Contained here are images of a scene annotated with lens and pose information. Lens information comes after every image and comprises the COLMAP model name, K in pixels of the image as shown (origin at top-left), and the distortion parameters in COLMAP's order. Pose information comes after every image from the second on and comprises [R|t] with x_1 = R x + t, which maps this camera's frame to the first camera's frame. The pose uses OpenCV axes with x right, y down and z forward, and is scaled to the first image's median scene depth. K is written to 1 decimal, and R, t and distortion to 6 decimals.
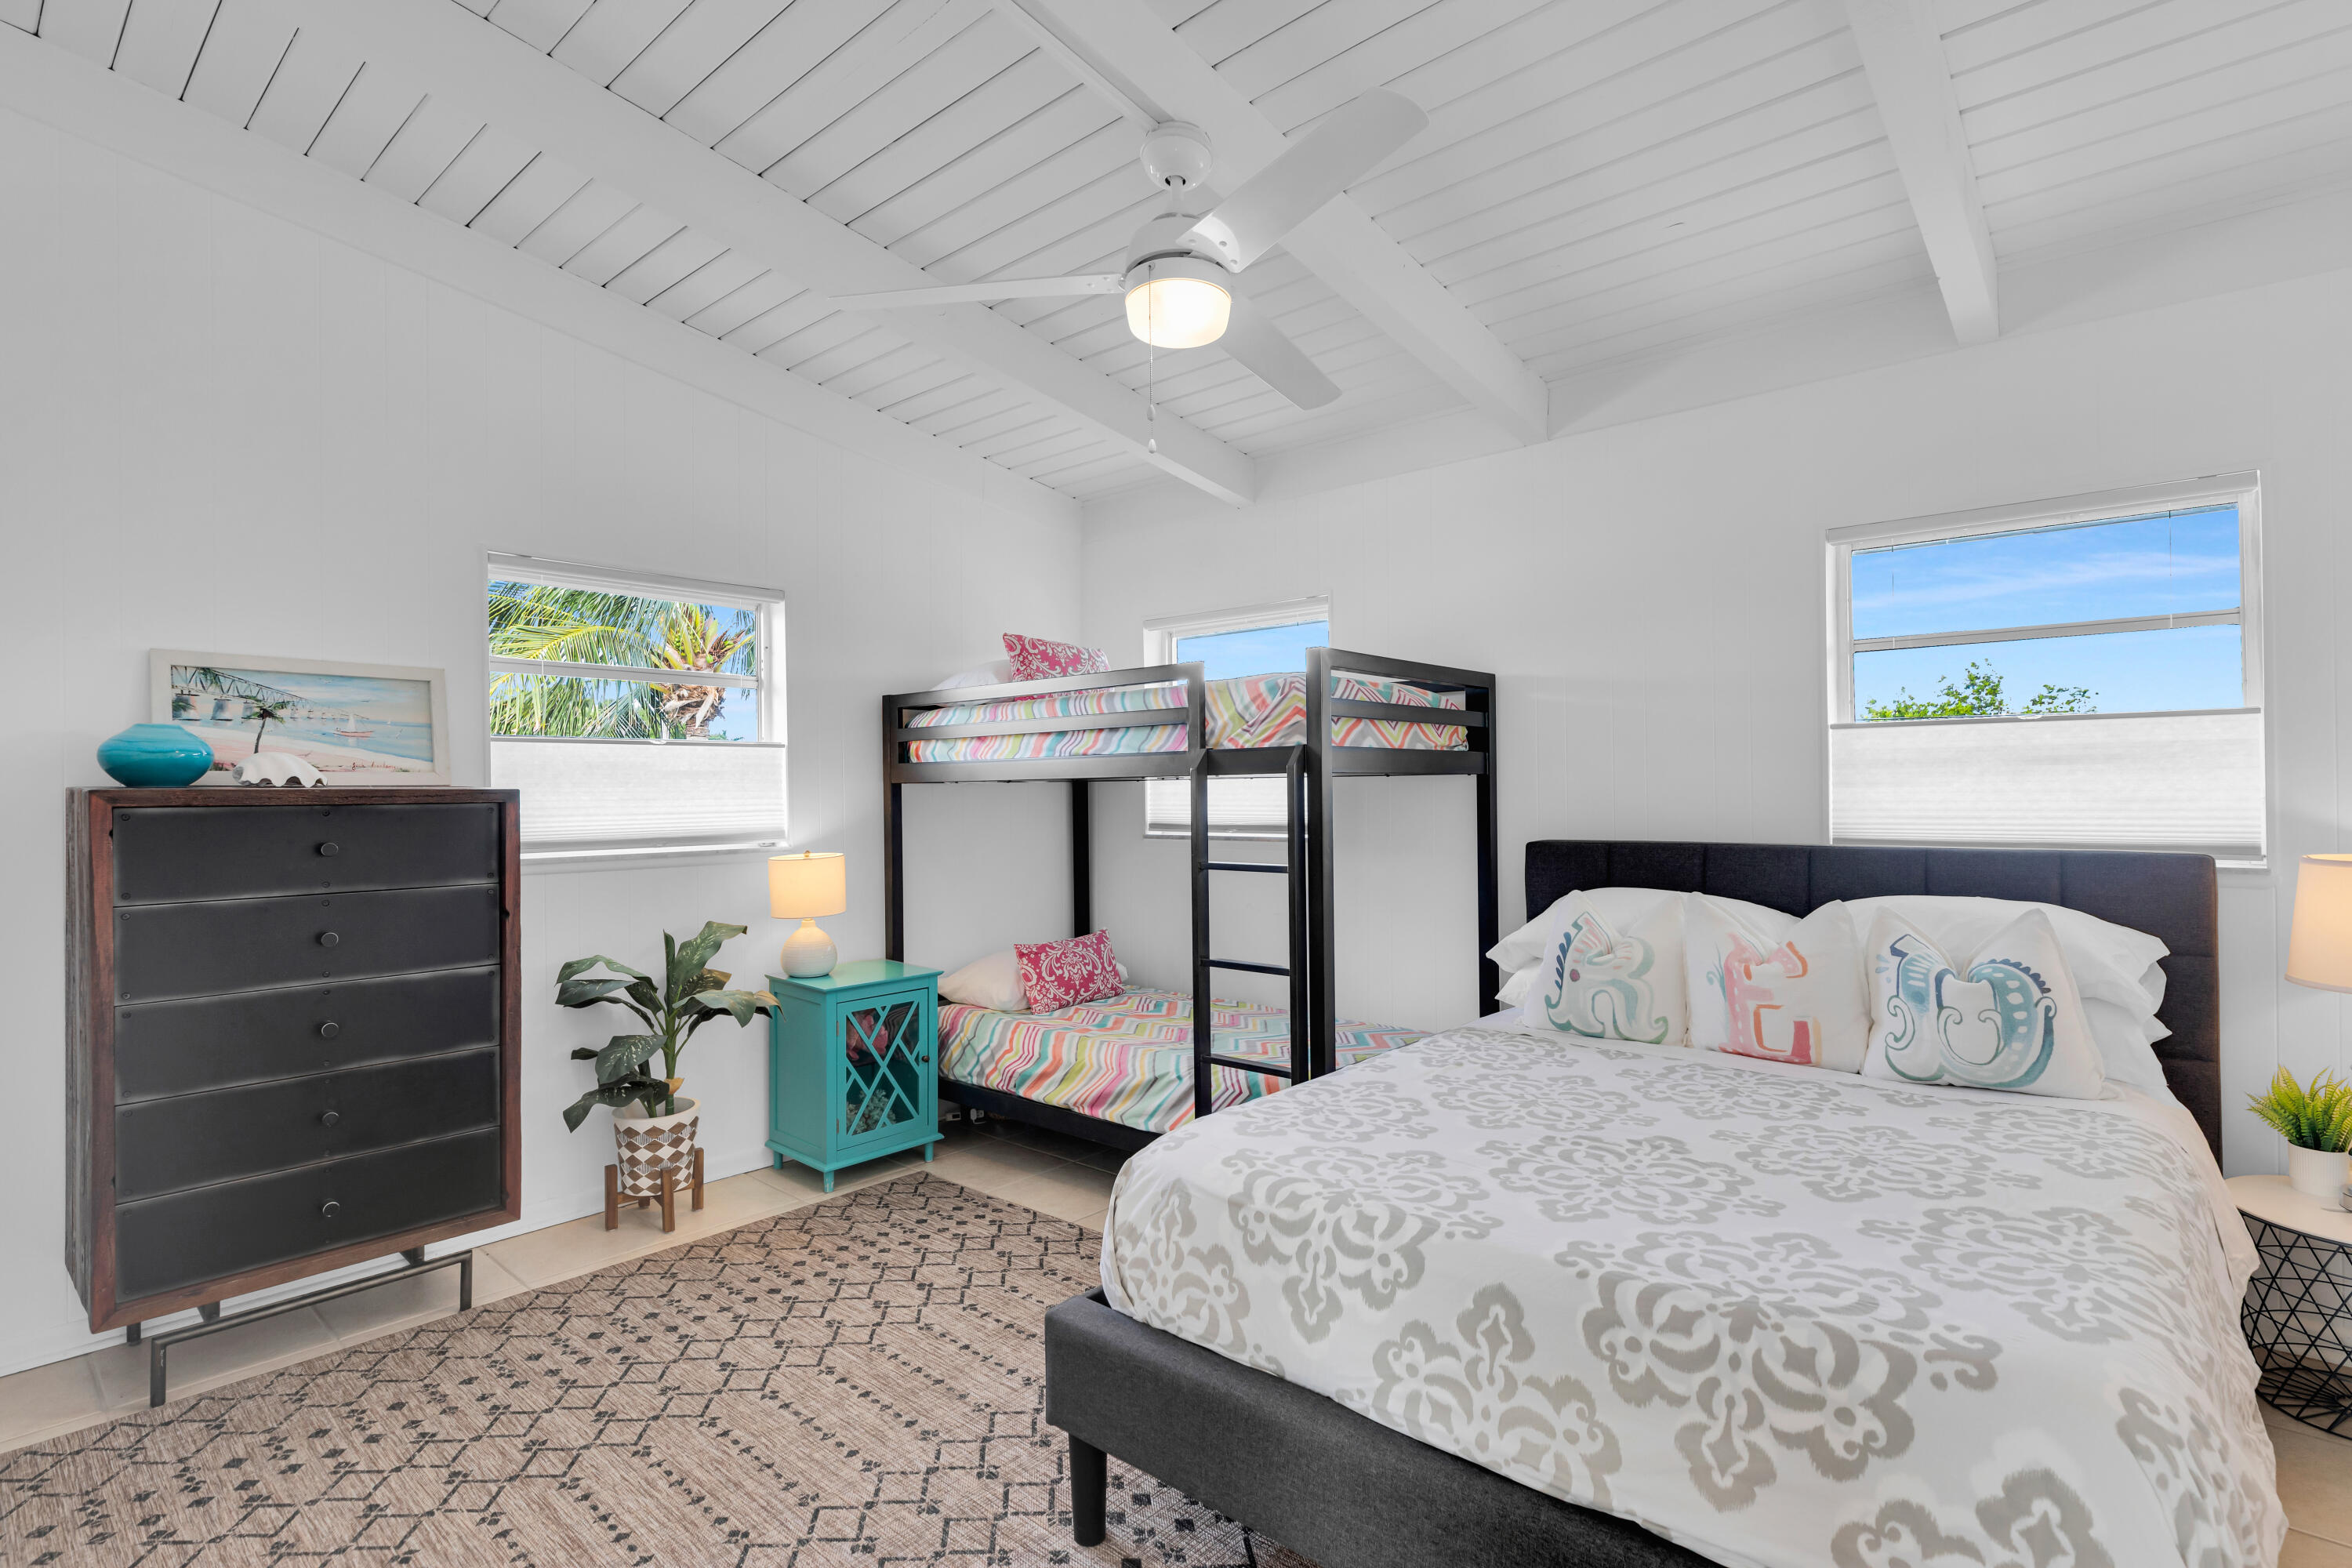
lens RADIAL K [[1093.3, 0, 1170.7], [0, 1093.3, 793.5], [0, 0, 1]] dist [0.019335, 0.000088]
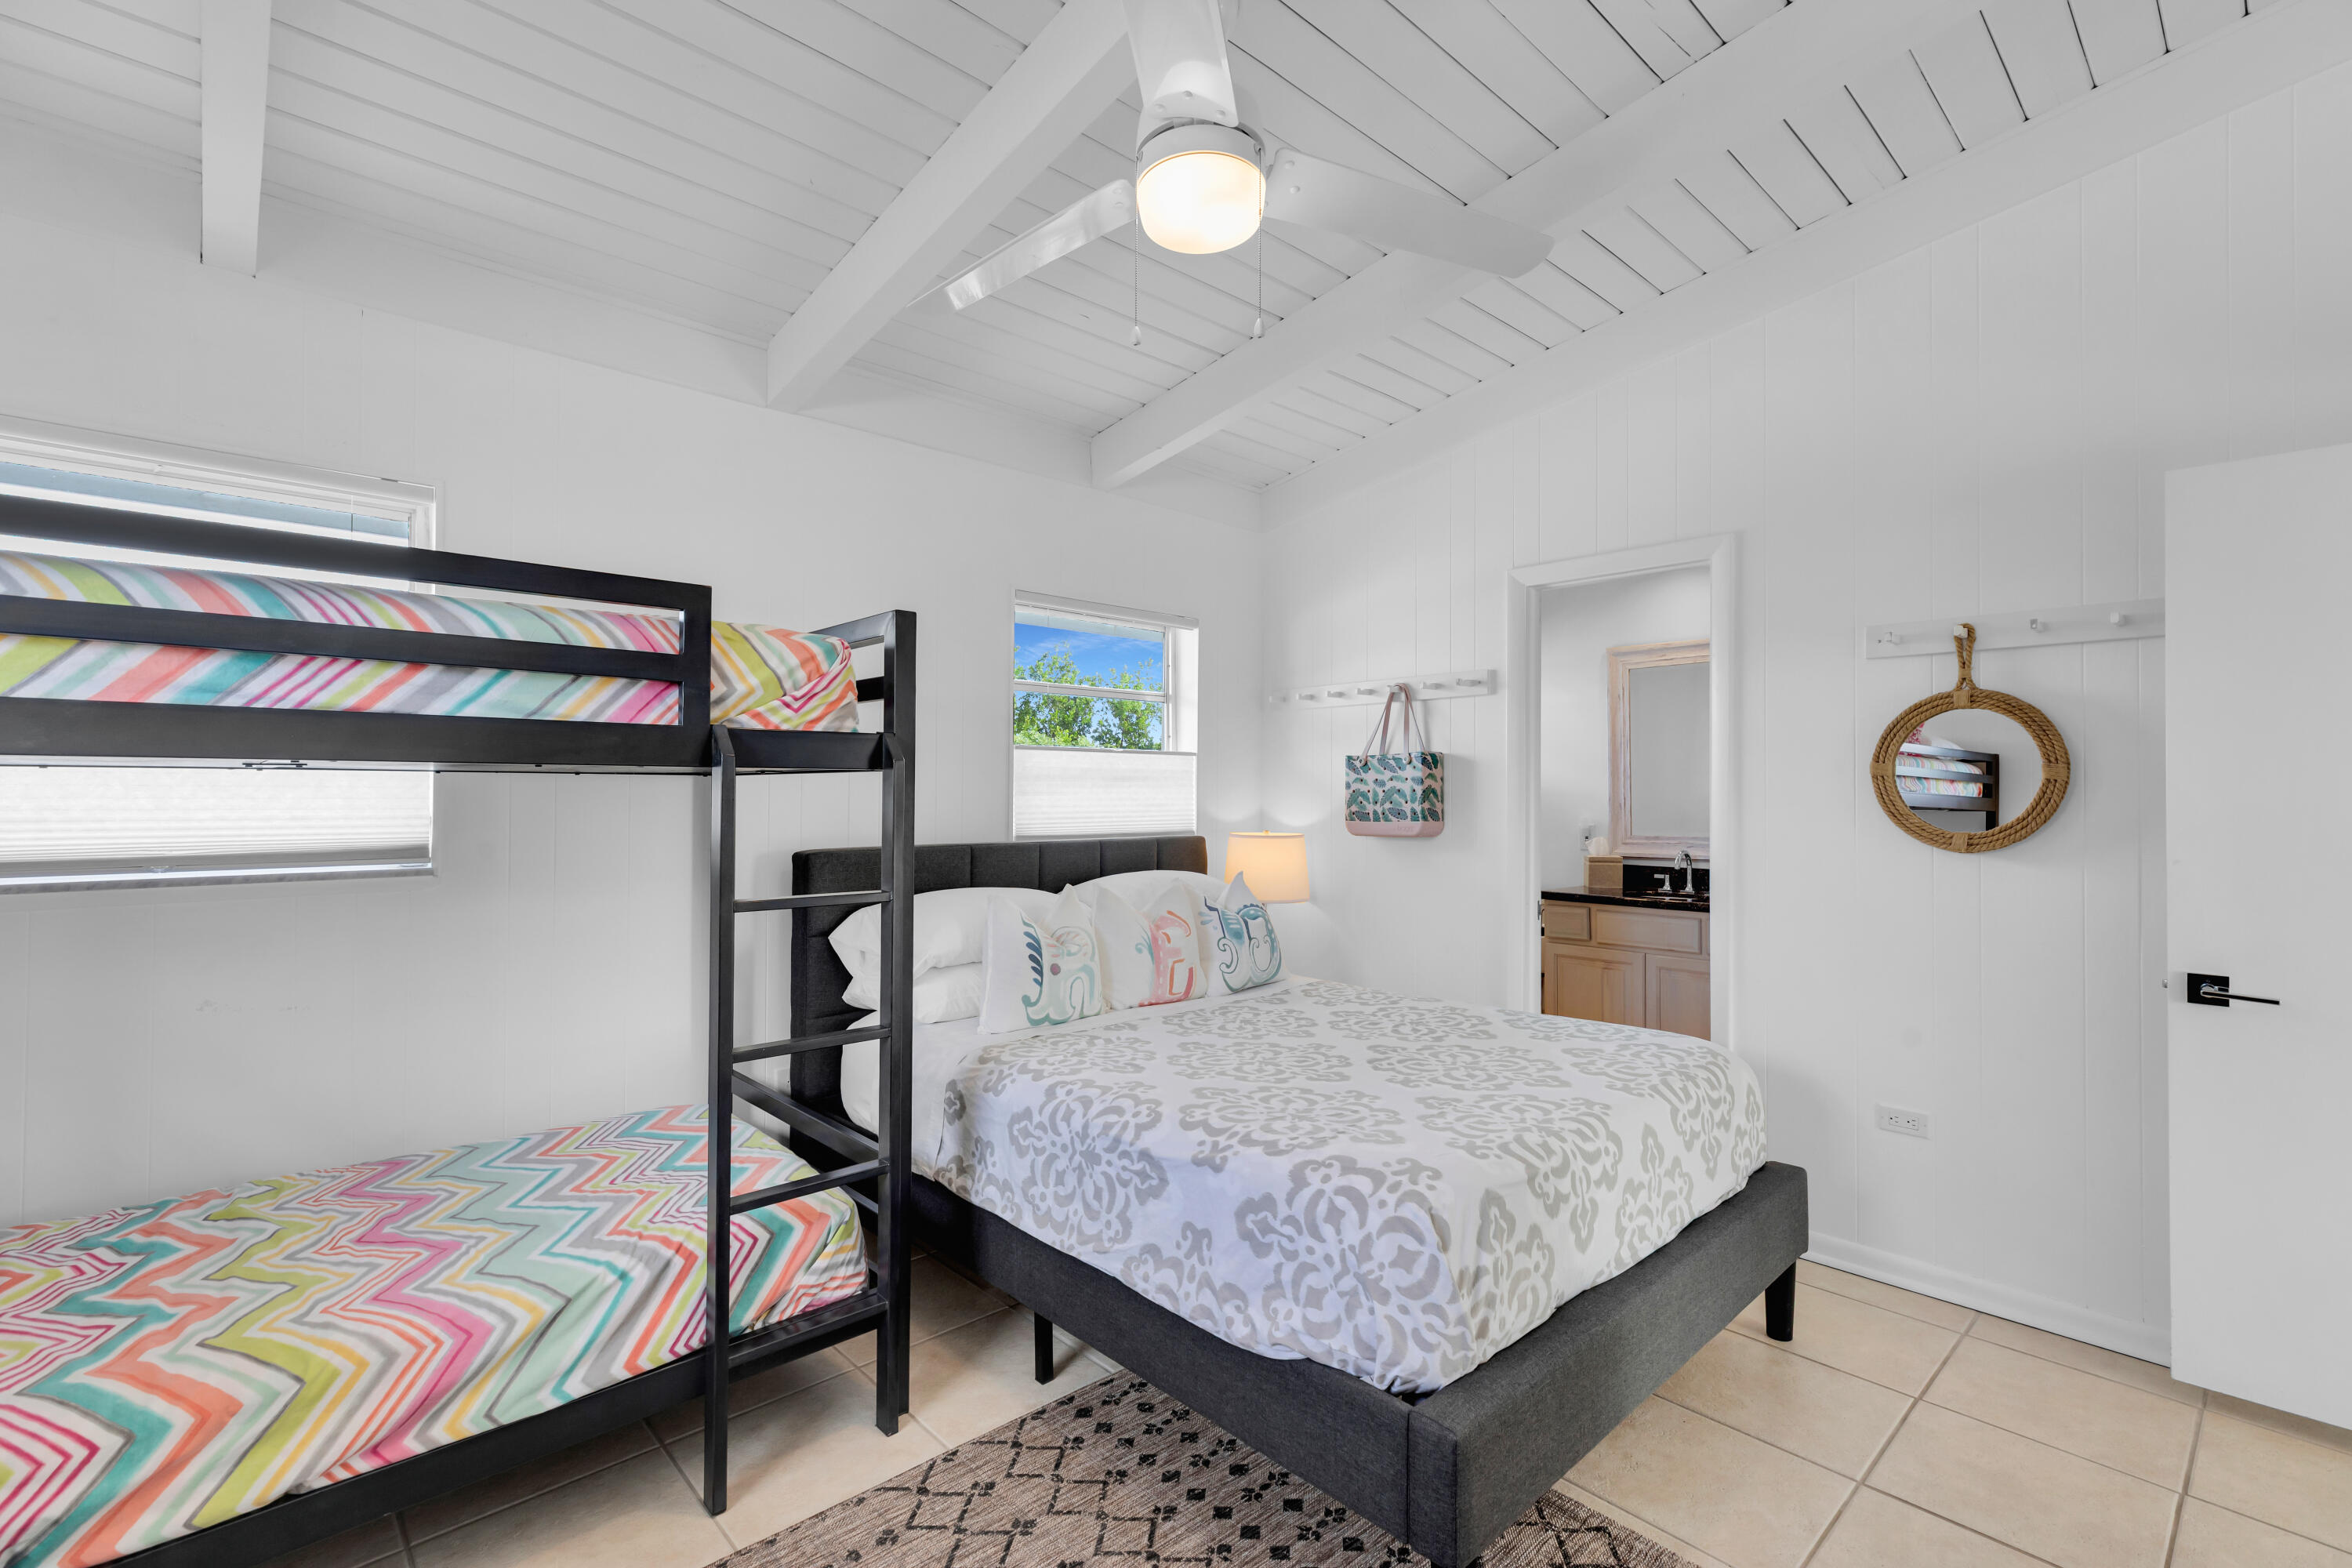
lens RADIAL K [[1093.3, 0, 1171.1], [0, 1093.3, 783.6], [0, 0, 1]] dist [0.019335, 0.000088]
pose [[0.092340, 0.012461, 0.995650, -0.684835], [-0.013585, 0.999844, -0.011254, -0.004024], [-0.995635, -0.012487, 0.092495, 0.796307]]
